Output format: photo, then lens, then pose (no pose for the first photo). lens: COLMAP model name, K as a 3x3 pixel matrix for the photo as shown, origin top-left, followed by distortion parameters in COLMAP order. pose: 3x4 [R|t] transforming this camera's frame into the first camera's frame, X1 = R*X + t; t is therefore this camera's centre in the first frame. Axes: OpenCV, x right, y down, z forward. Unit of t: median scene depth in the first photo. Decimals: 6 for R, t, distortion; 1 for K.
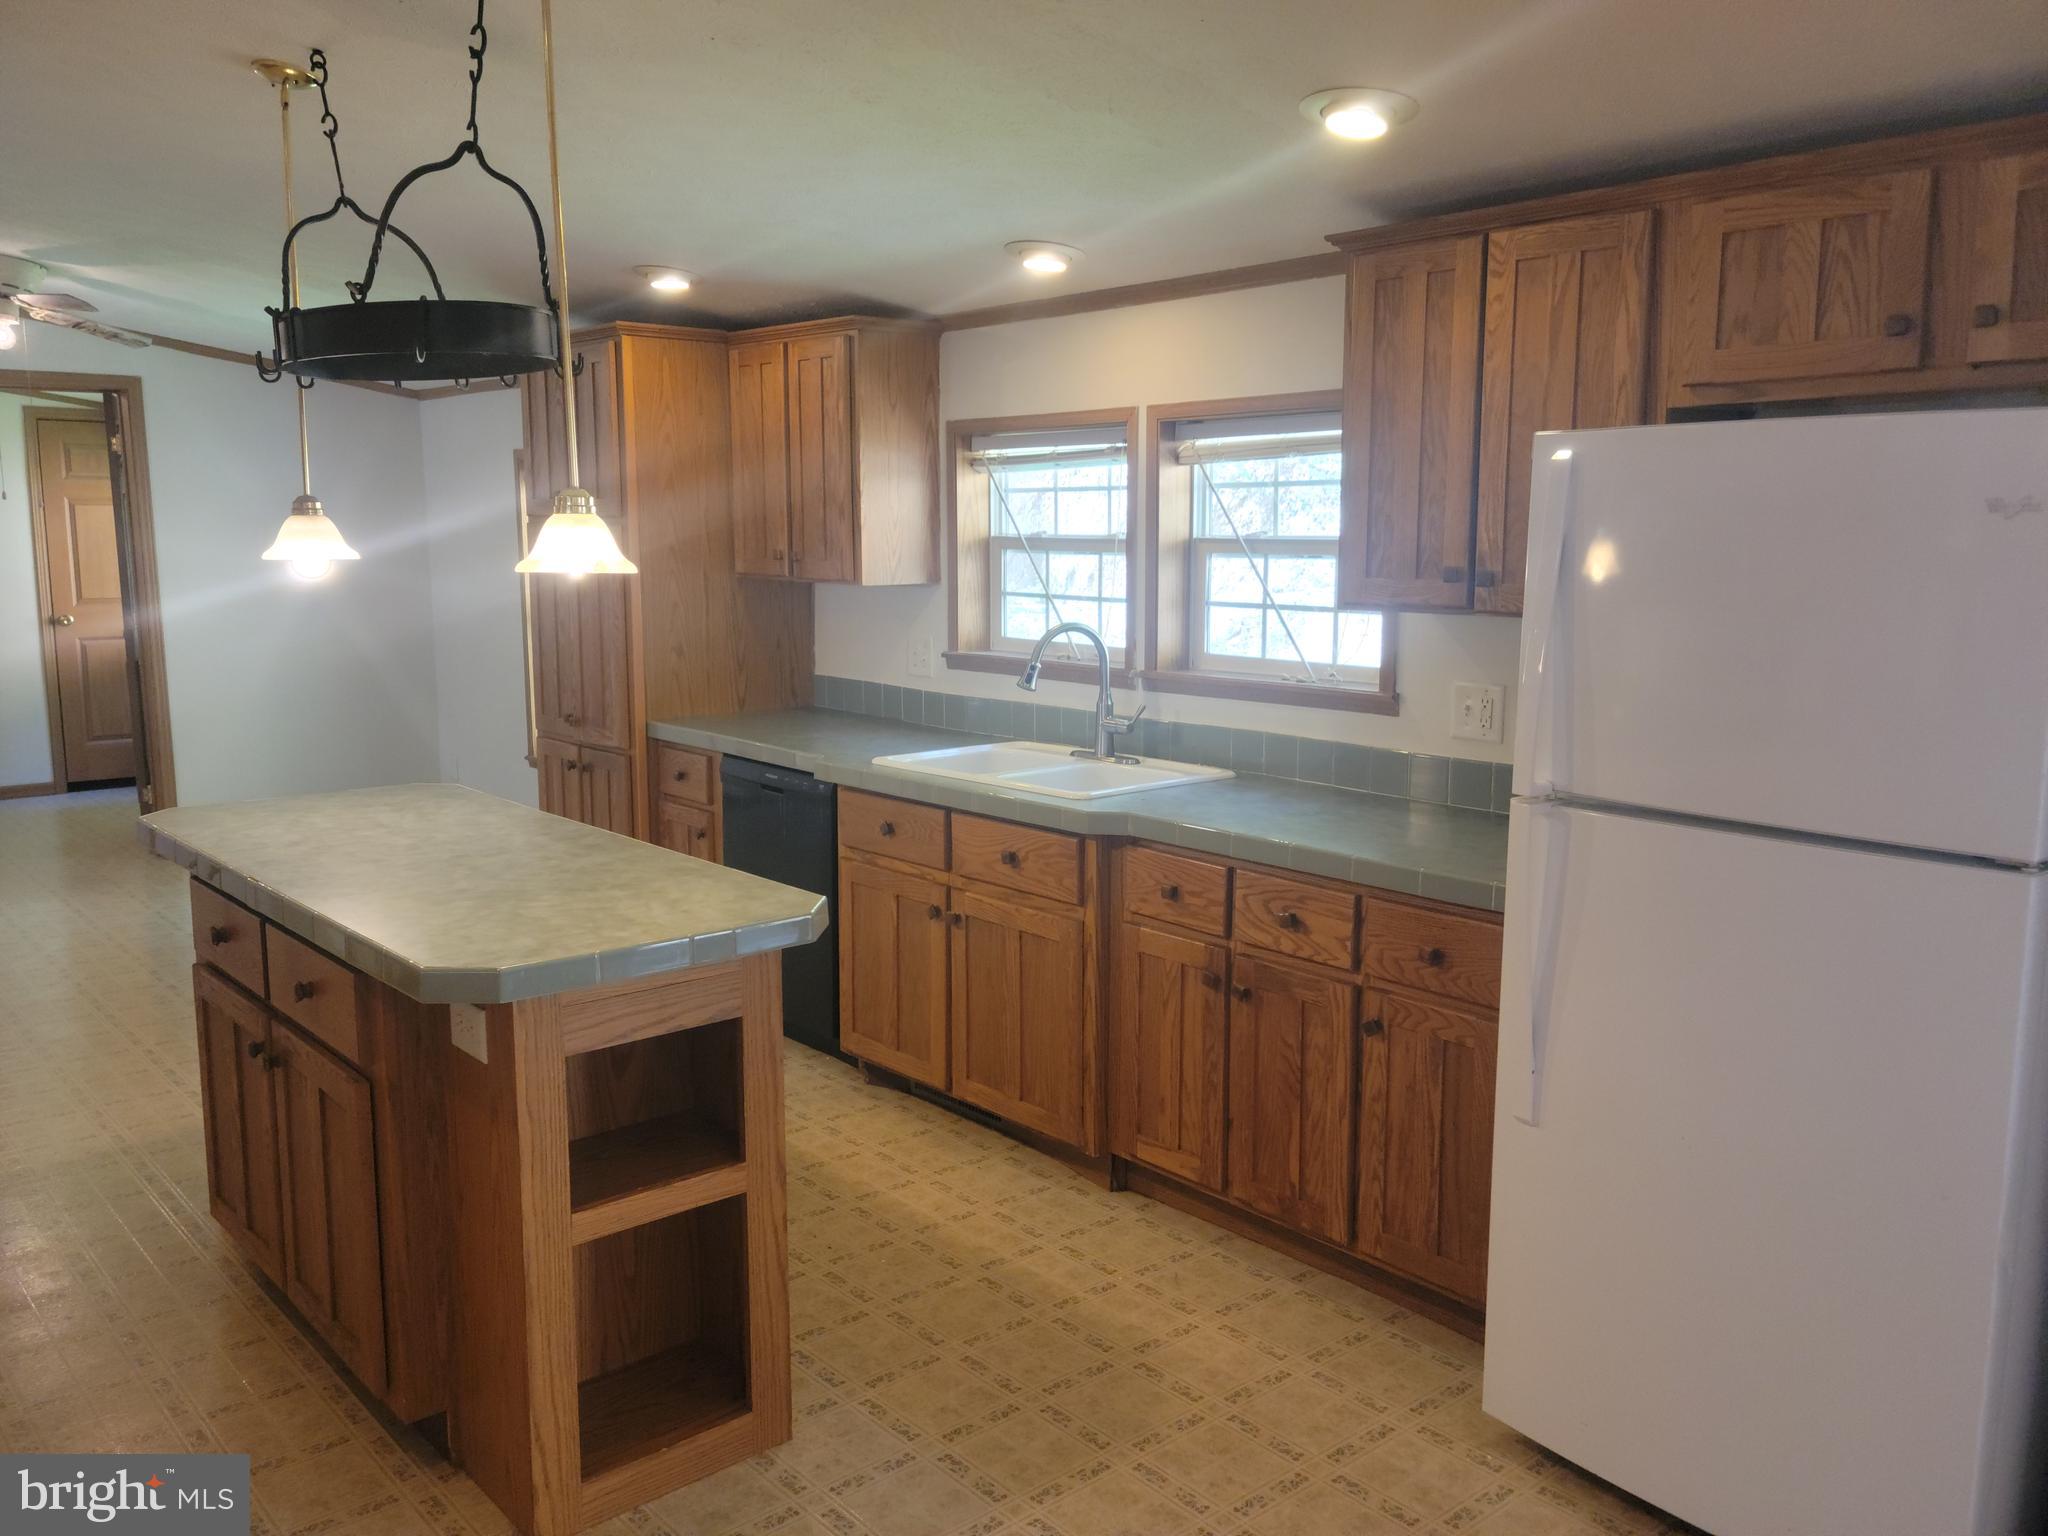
lens RADIAL K [[1631.3, 0, 1015.1], [0, 1631.3, 774.5], [0, 0, 1]] dist [0.091093, -0.087965]
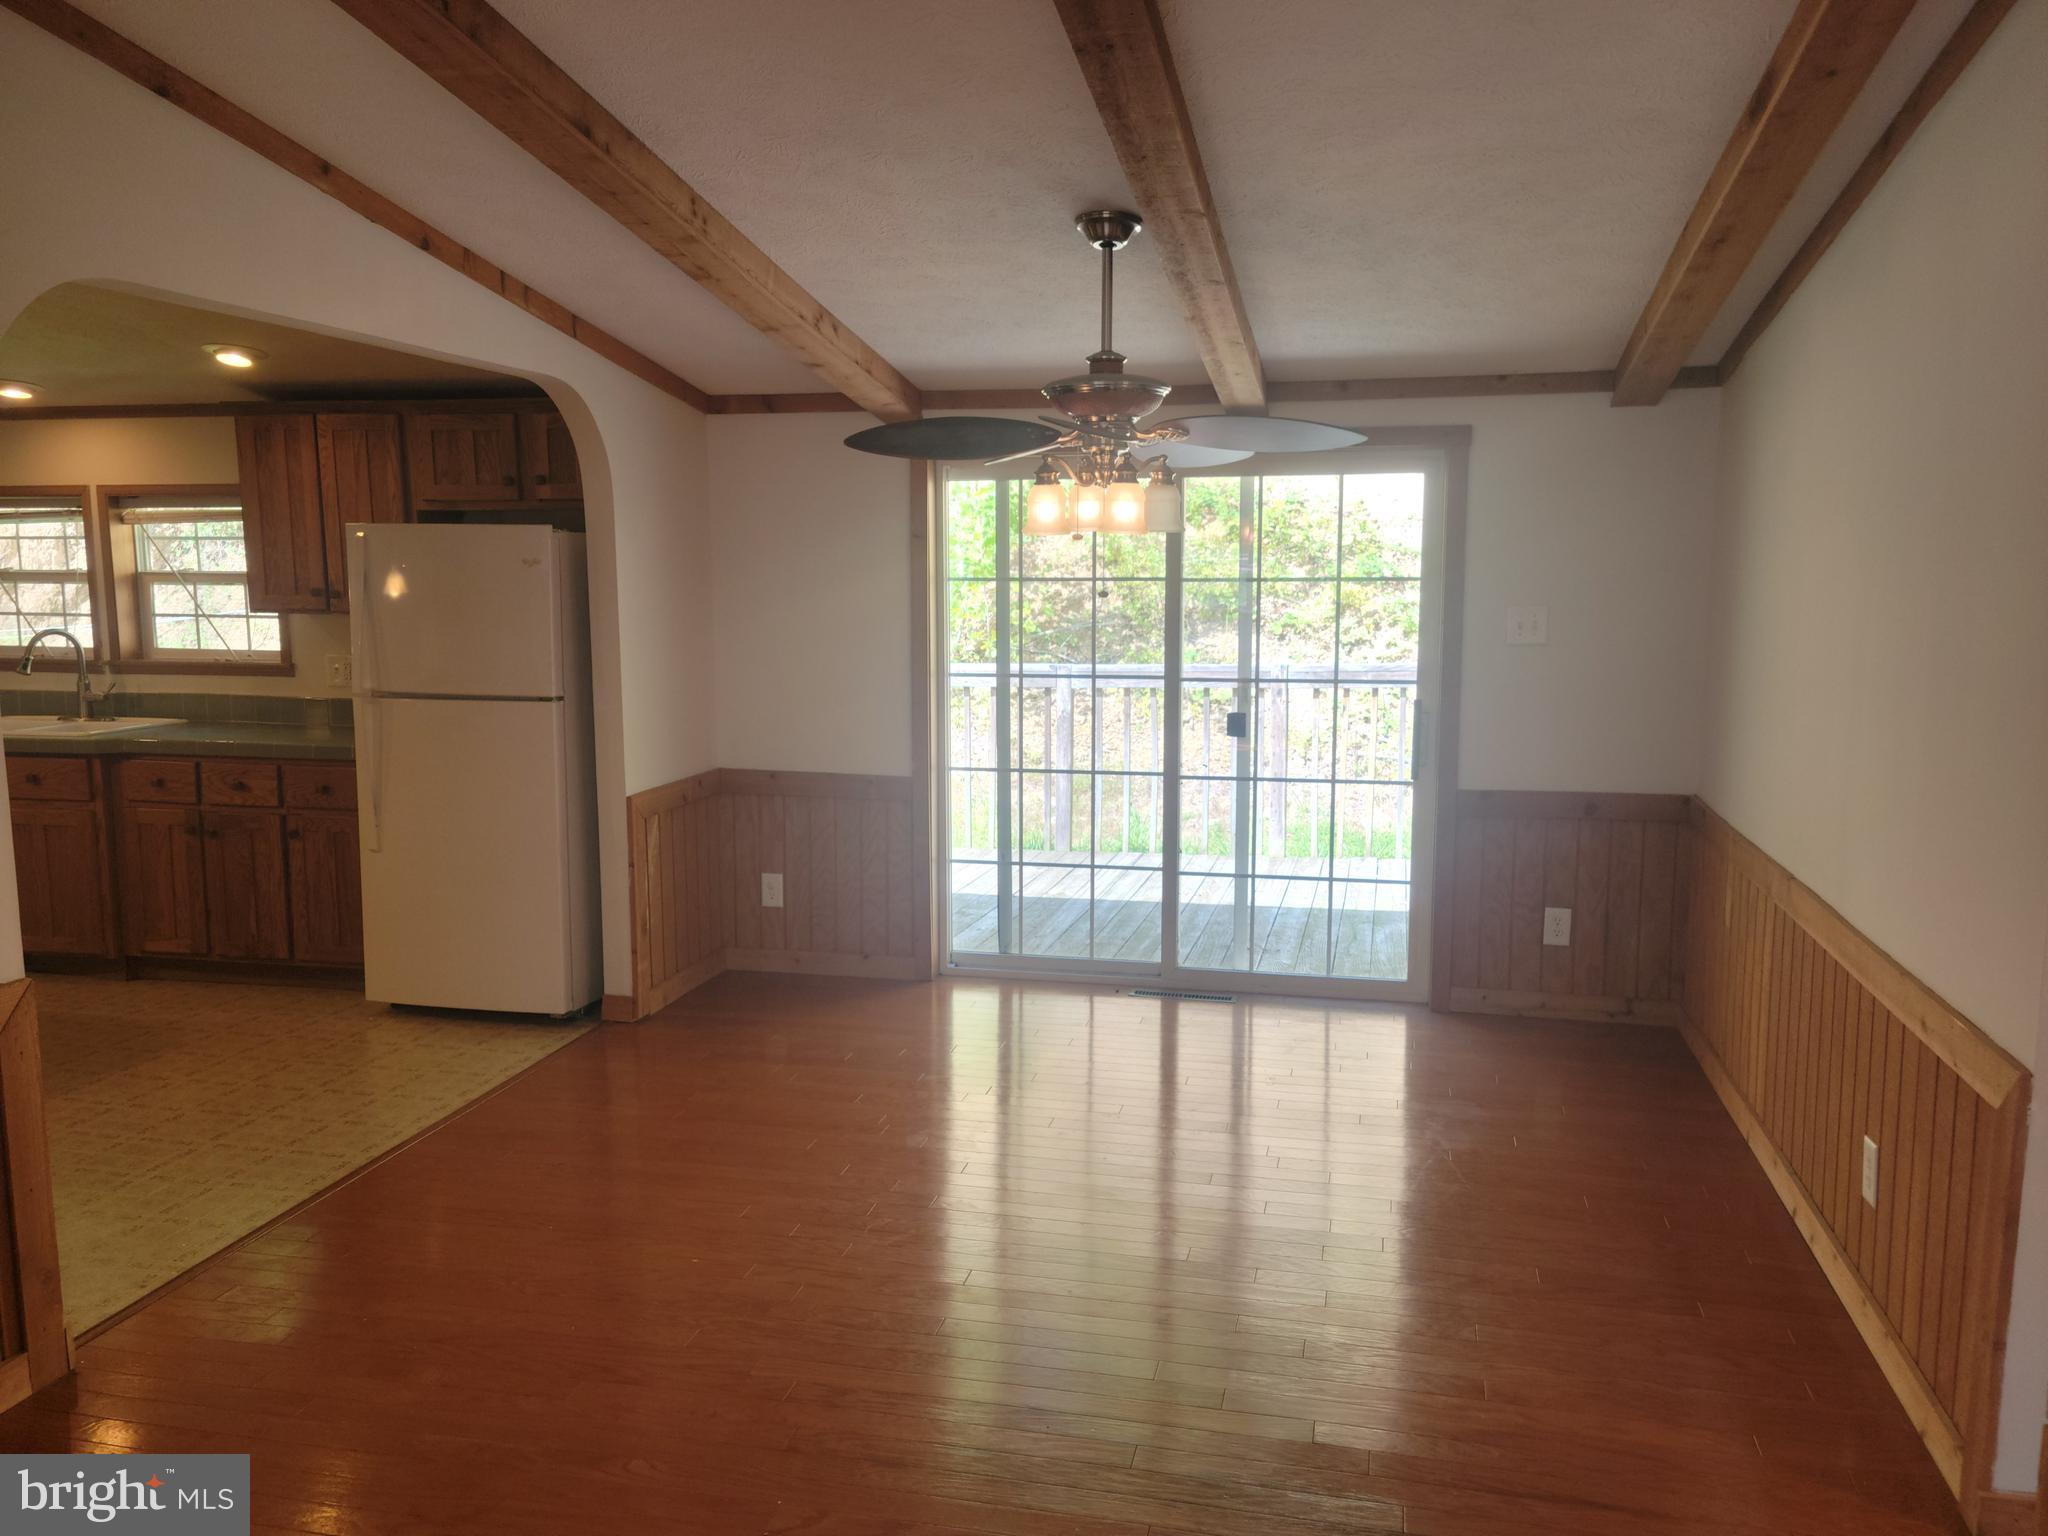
lens RADIAL K [[1628.4, 0, 1015.9], [0, 1628.4, 777.2], [0, 0, 1]] dist [0.100154, -0.105321]
pose [[0.804251, -0.077397, 0.589228, -0.182386], [0.089653, 0.995937, 0.008451, 0.119883], [-0.587489, 0.046029, 0.807922, -0.817343]]
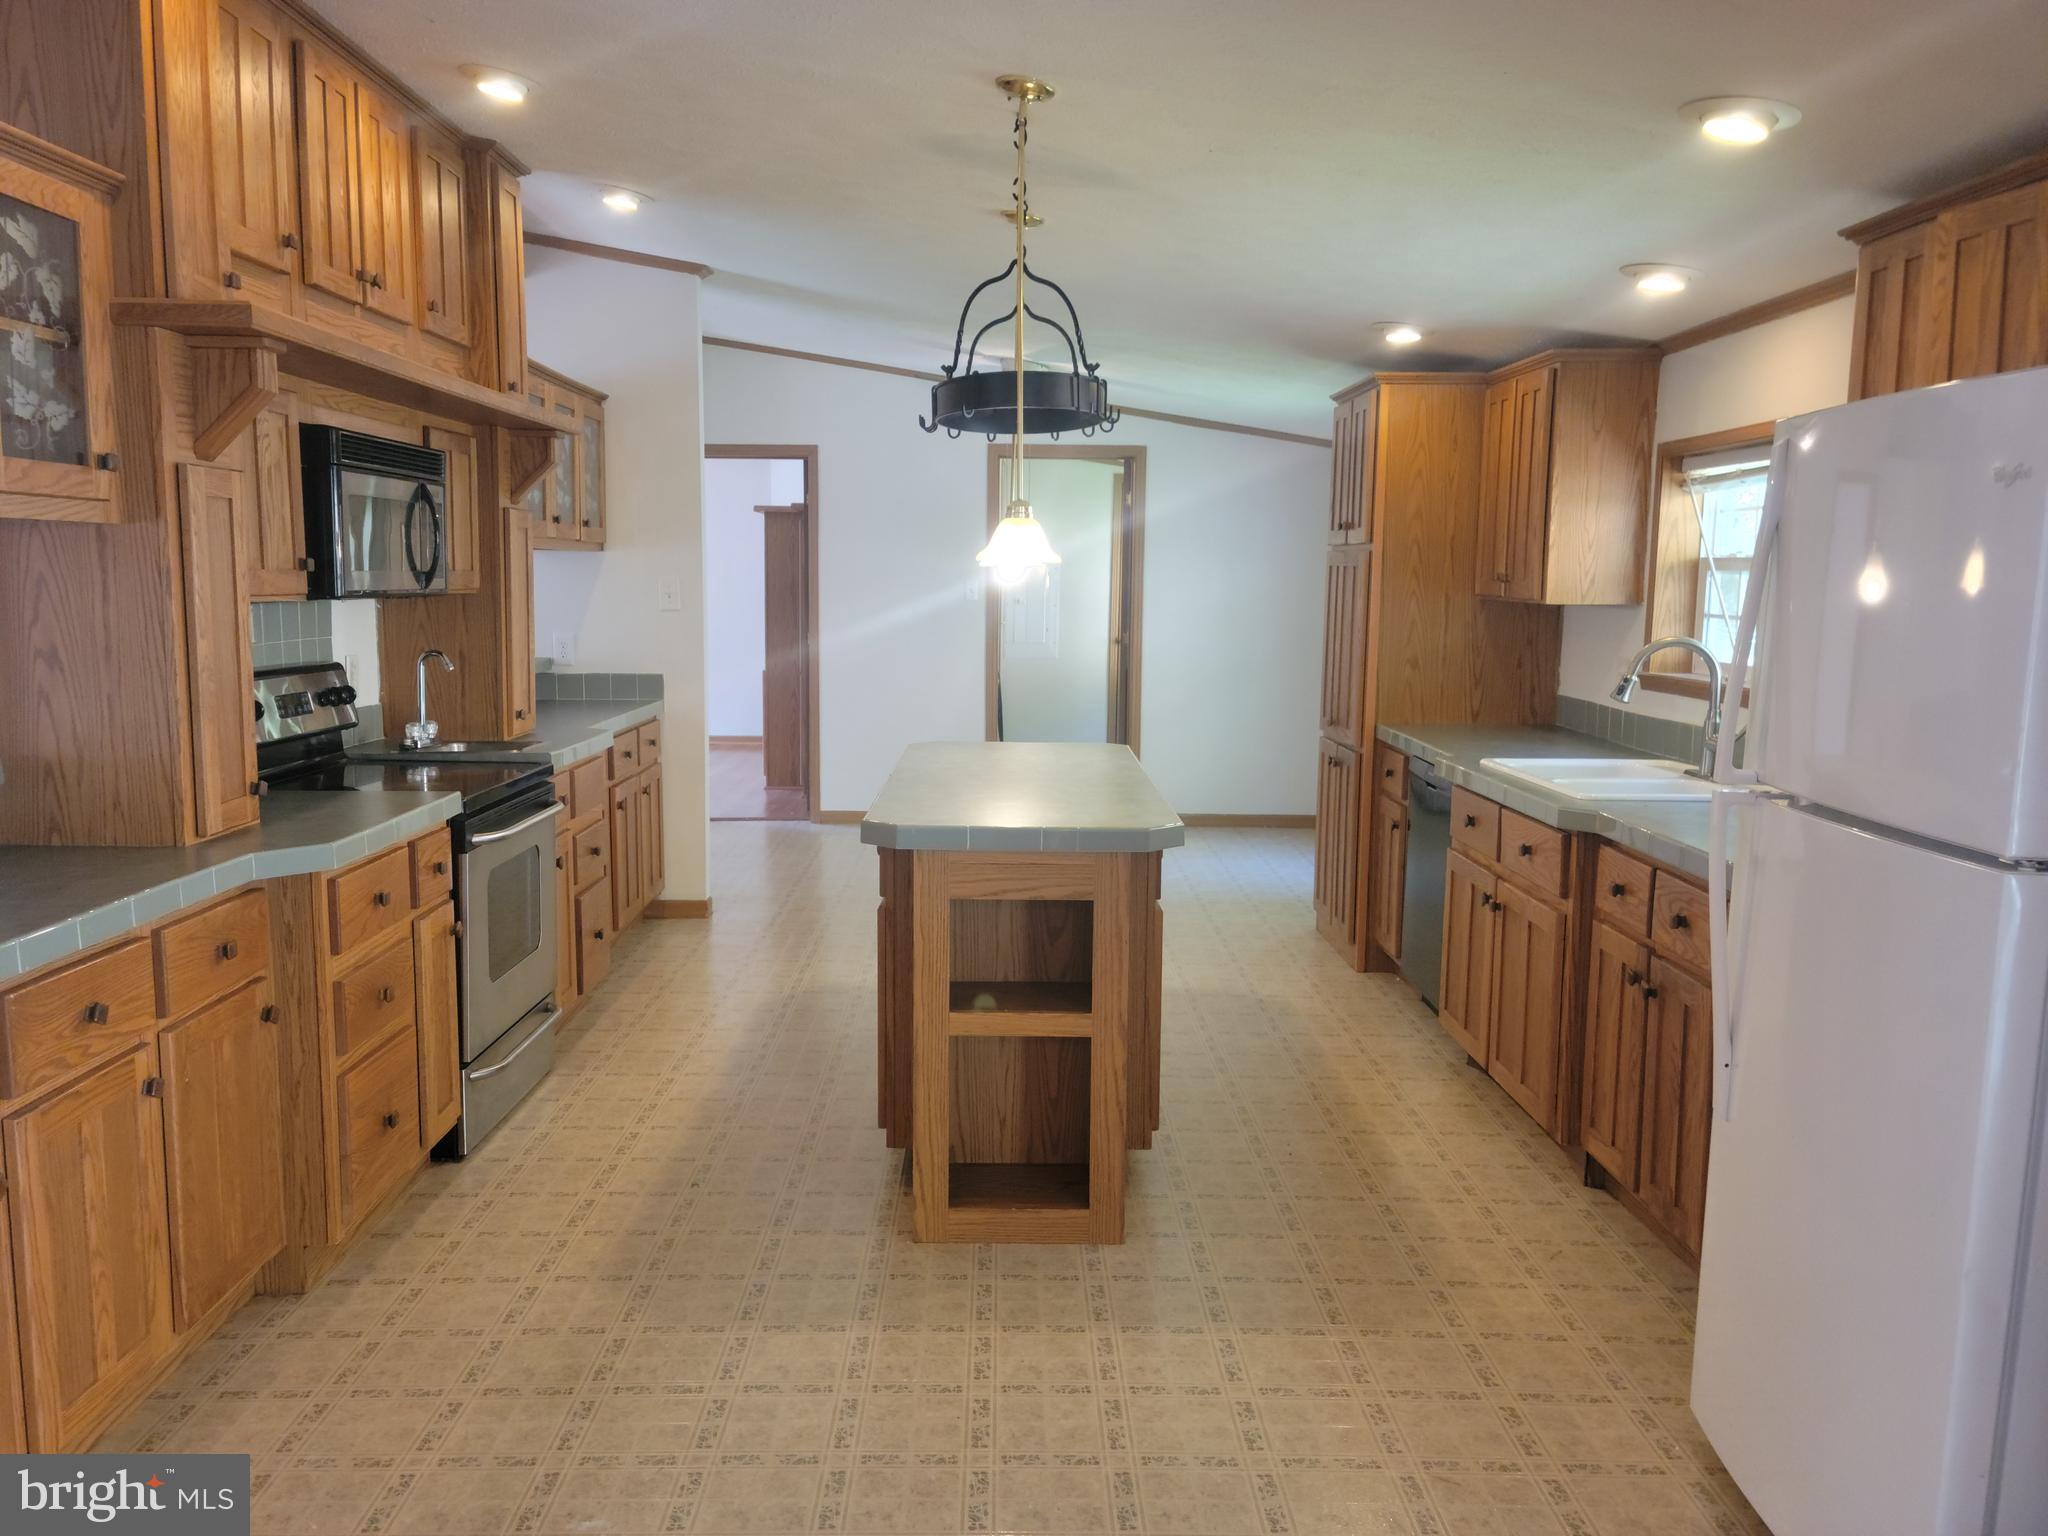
lens RADIAL K [[1626.3, 0, 1001.0], [0, 1626.3, 786.9], [0, 0, 1]] dist [0.098961, -0.102964]
pose [[0.760369, 0.091548, -0.643006, 0.418233], [-0.109167, 0.993946, 0.012422, 0.033853], [0.640251, 0.060750, 0.765760, -0.035374]]
